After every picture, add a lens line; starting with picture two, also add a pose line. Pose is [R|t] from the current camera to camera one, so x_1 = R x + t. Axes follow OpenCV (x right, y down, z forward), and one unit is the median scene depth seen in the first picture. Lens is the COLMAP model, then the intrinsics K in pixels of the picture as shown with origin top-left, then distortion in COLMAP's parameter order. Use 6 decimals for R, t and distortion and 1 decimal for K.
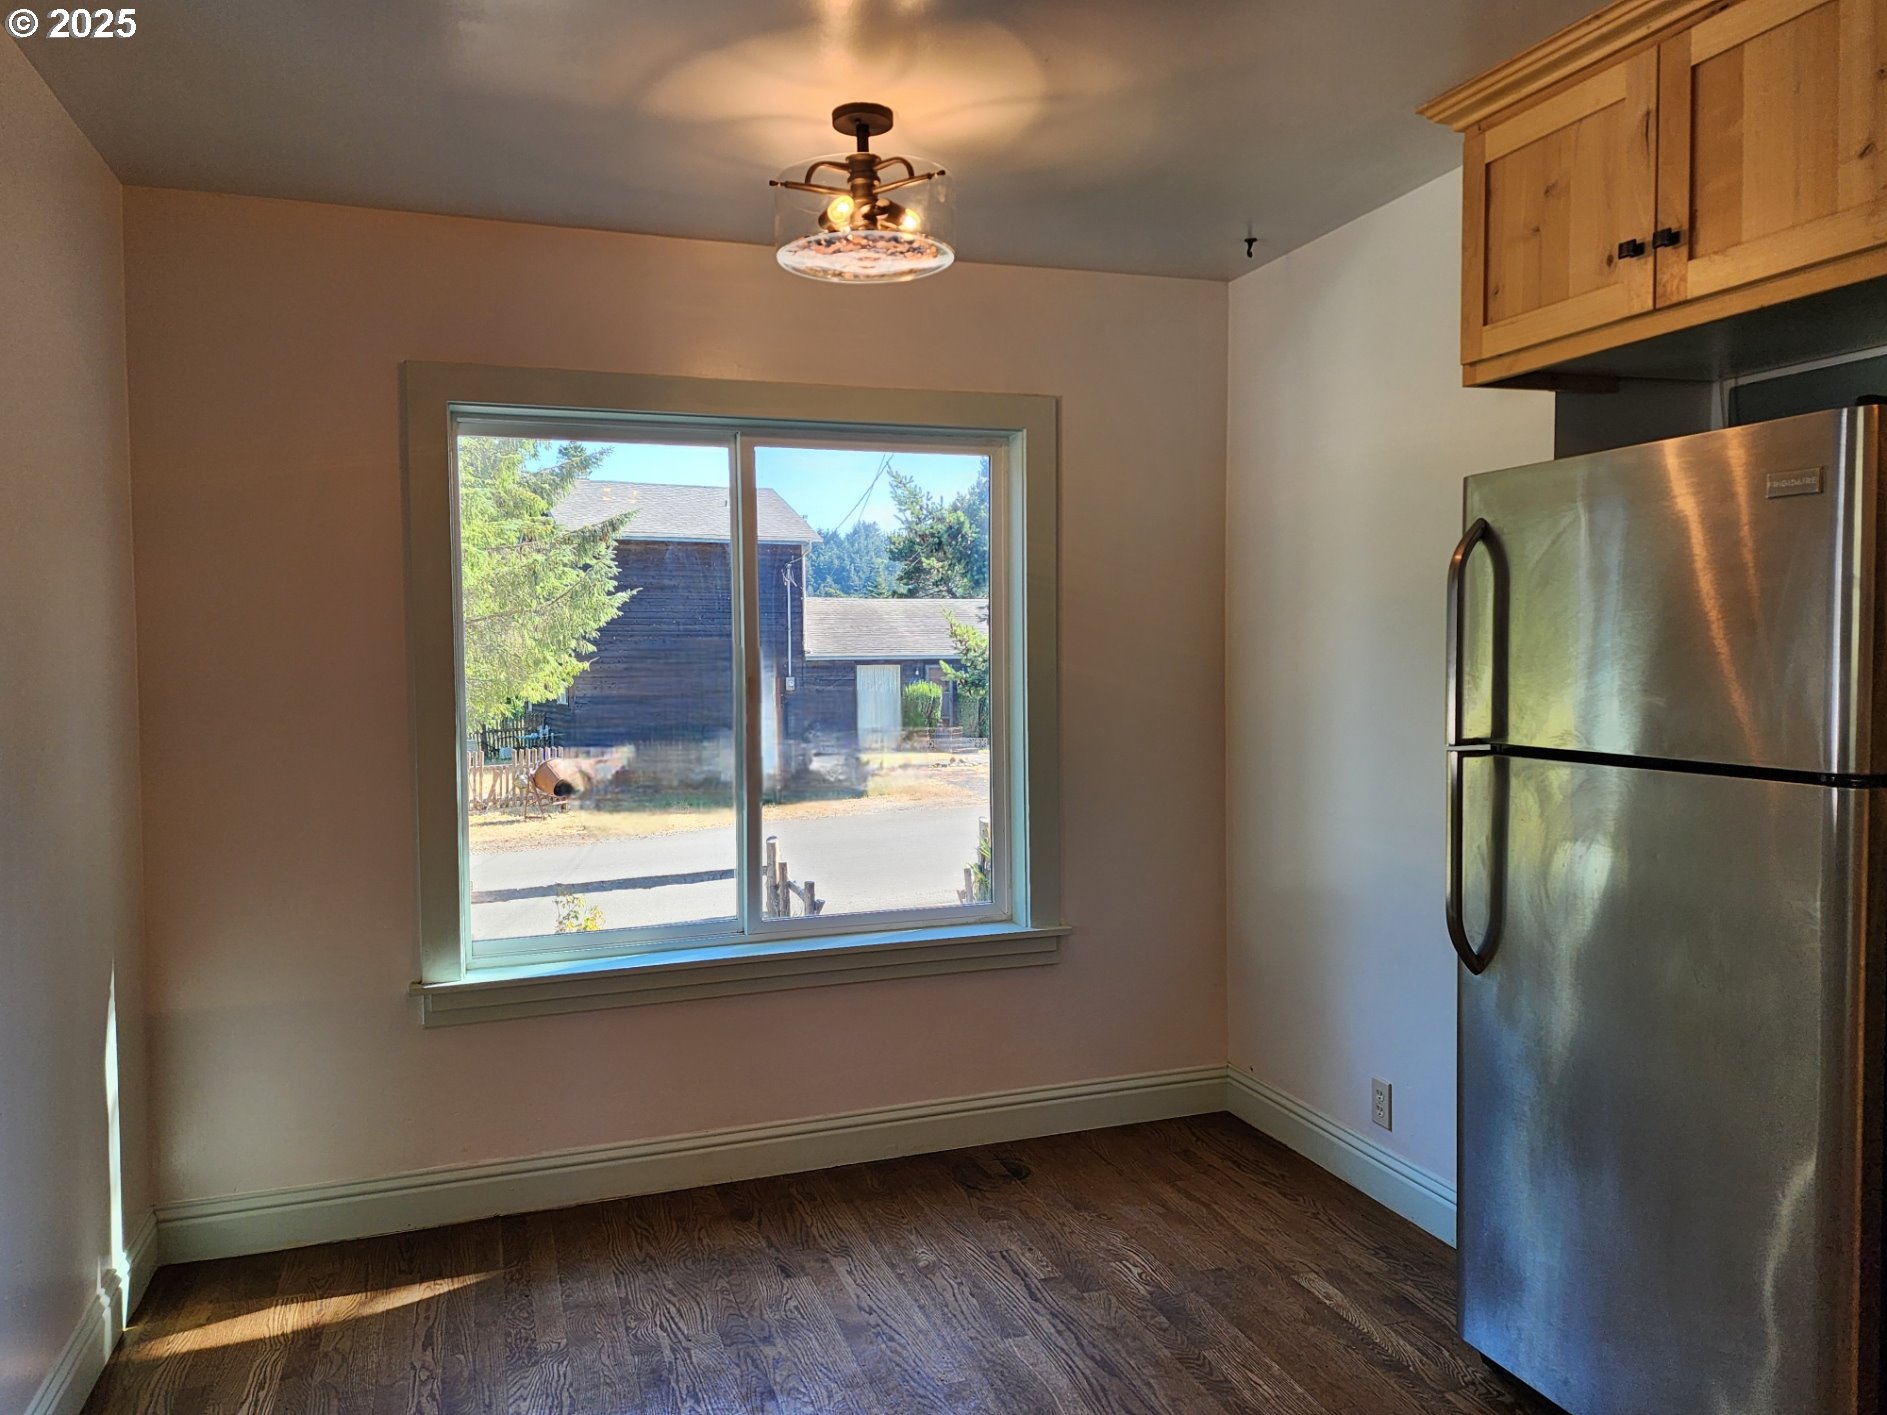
lens RADIAL K [[1337.9, 0, 939.1], [0, 1337.9, 688.3], [0, 0, 1]] dist [0.074295, -0.045635]
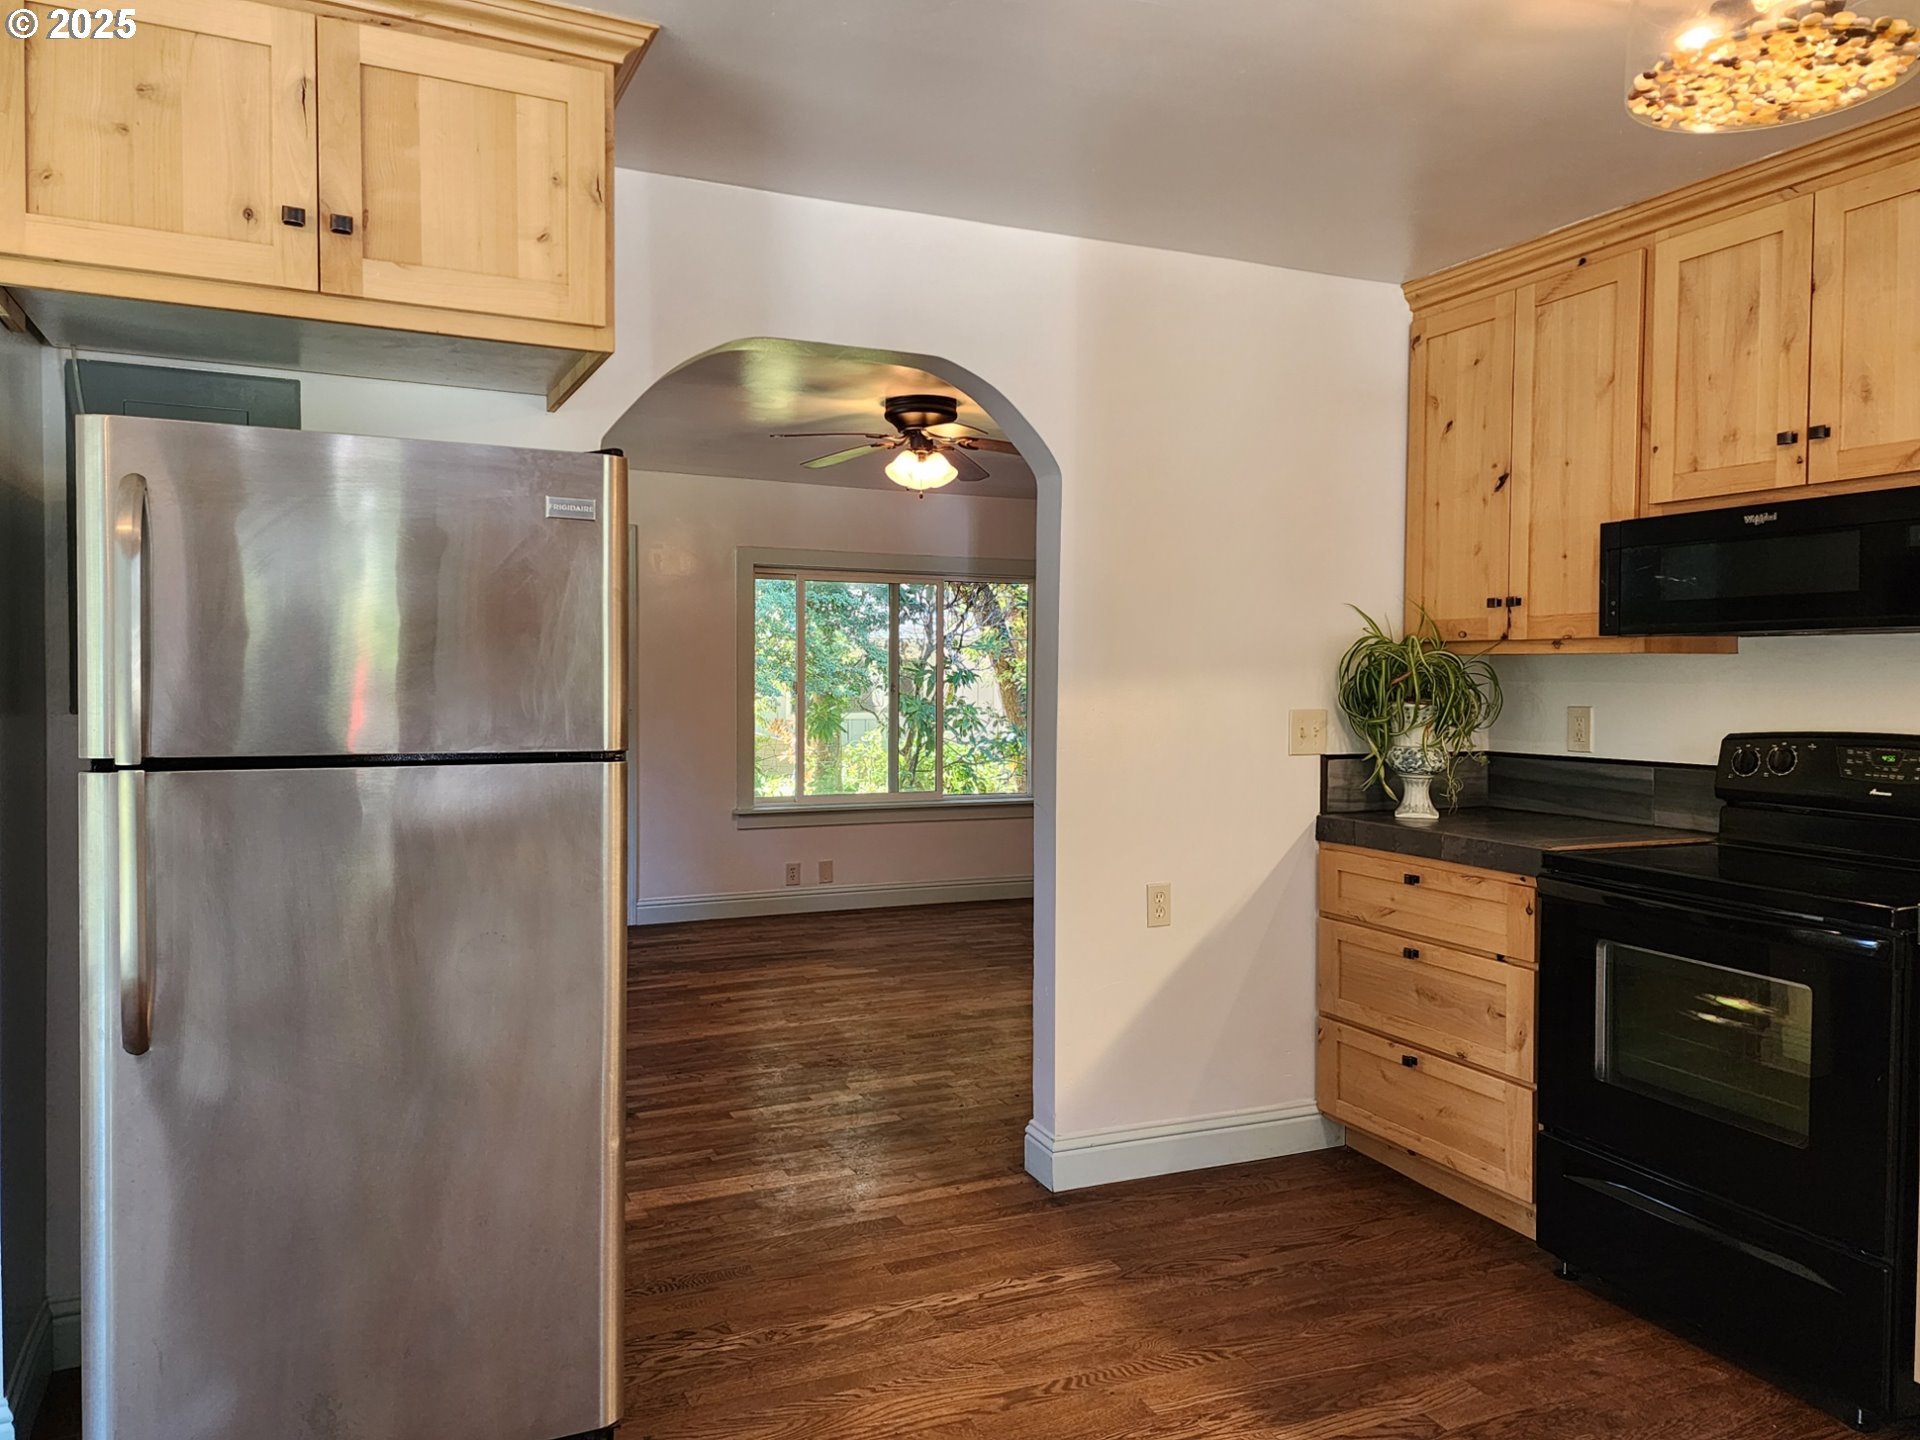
lens RADIAL K [[1361.3, 0, 955.5], [0, 1361.3, 700.5], [0, 0, 1]] dist [0.074295, -0.045635]
pose [[-0.102624, -0.010407, 0.994666, -0.491169], [0.025421, 0.999591, 0.013081, 0.007251], [-0.994395, 0.026628, -0.102318, 0.665114]]
